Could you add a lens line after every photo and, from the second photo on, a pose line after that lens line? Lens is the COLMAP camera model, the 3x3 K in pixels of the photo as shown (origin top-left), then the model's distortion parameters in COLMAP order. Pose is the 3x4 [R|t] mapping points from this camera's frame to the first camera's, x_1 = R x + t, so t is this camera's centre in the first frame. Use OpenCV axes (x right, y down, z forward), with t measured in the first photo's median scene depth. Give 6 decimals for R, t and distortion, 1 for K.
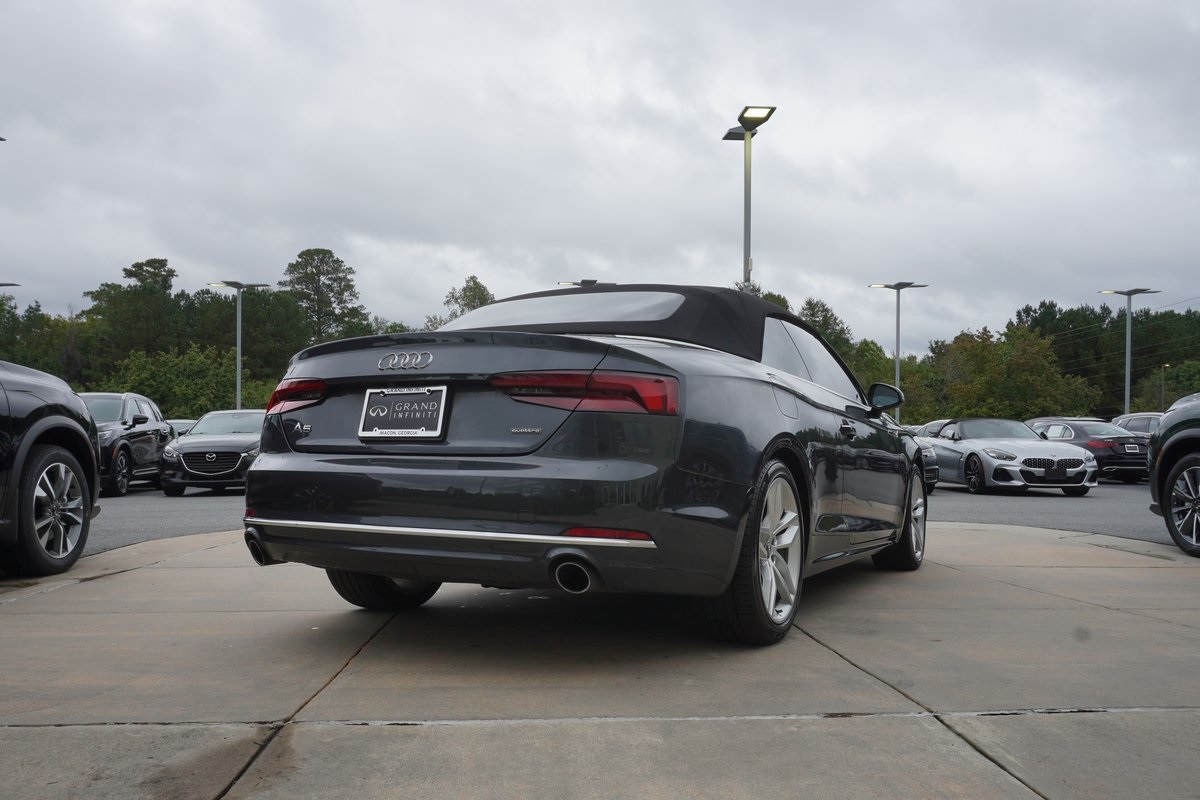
lens RADIAL K [[1008.6, 0, 600.0], [0, 1008.6, 400.0], [0, 0, 1]] dist [0.000260, -0.000156]
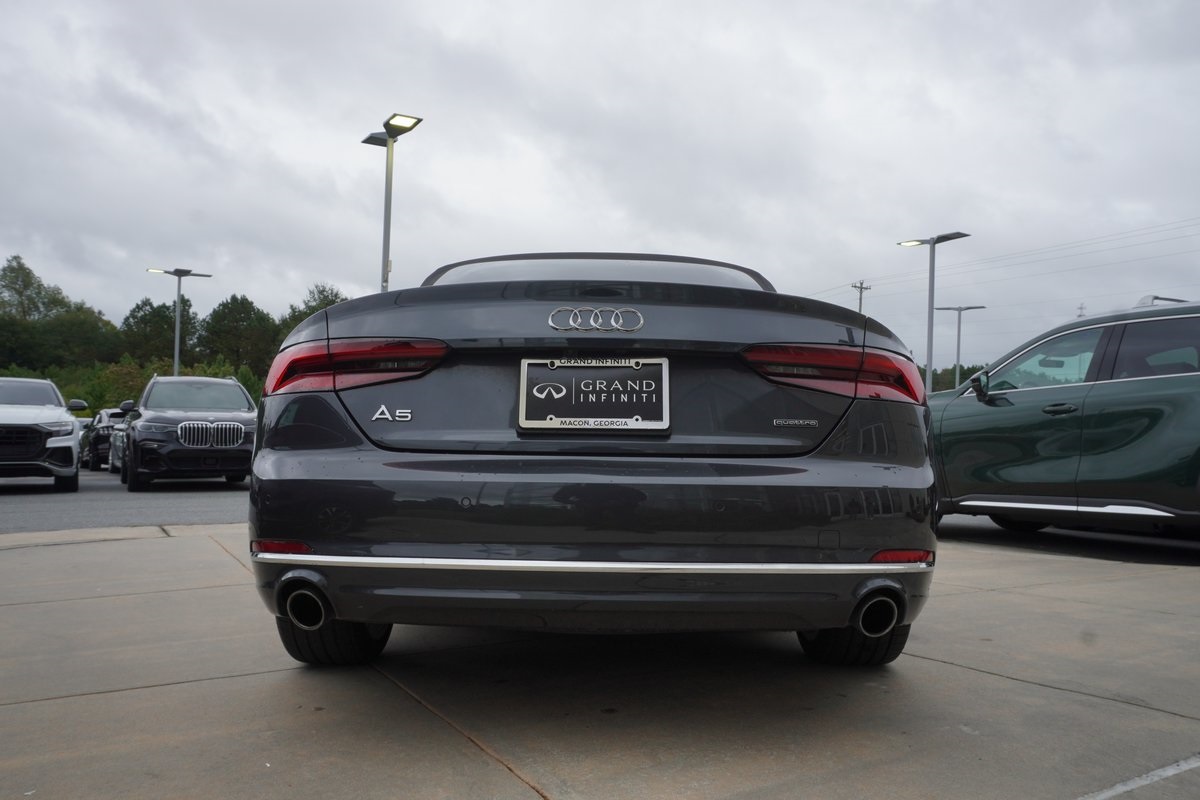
lens RADIAL K [[910.0, 0, 600.0], [0, 910.0, 400.0], [0, 0, 1]] dist [-0.037833, 0.032919]
pose [[0.887709, 0.027149, 0.459604, -0.478858], [-0.026402, 0.999619, -0.008054, 0.021461], [-0.459648, -0.004985, 0.888087, 0.441163]]
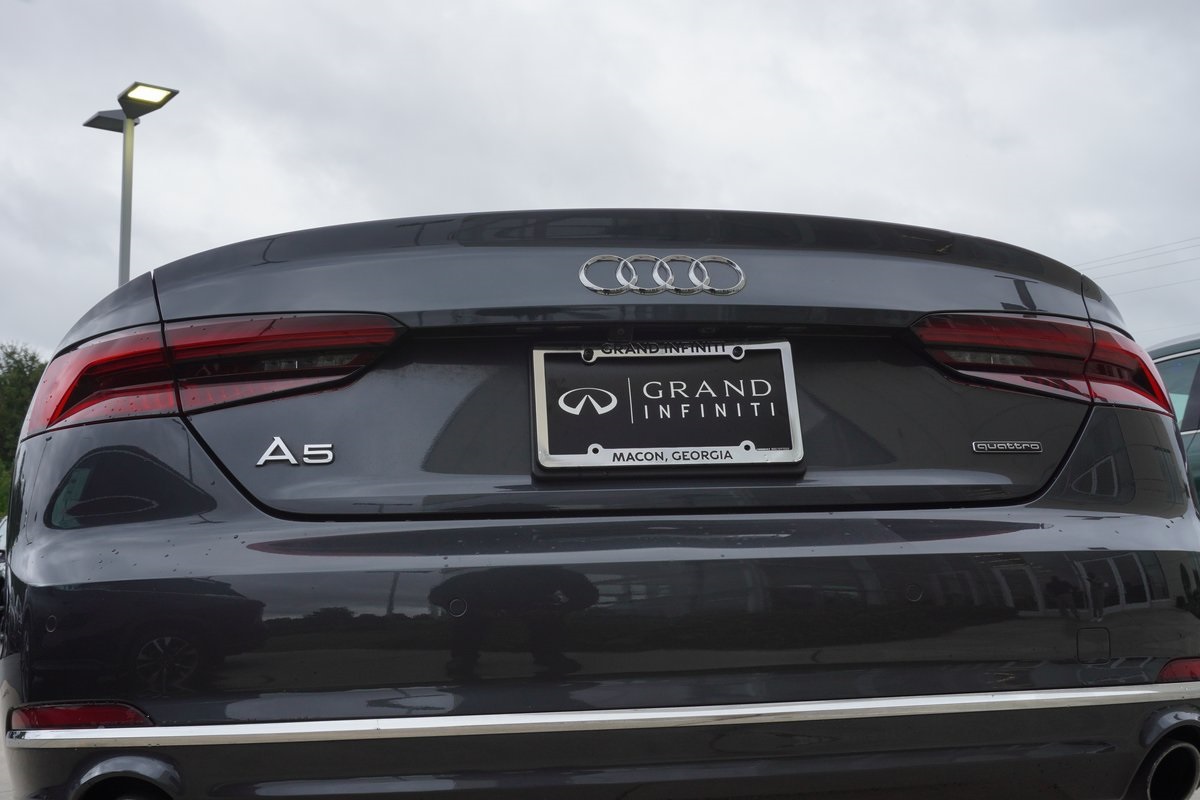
lens RADIAL K [[1265.1, 0, 600.0], [0, 1265.1, 400.0], [0, 0, 1]] dist [-0.006376, 0.008276]
pose [[0.816334, 0.042822, 0.575990, -0.497475], [0.008680, 0.996226, -0.086366, 0.052394], [-0.577515, 0.075504, 0.812881, 0.616280]]
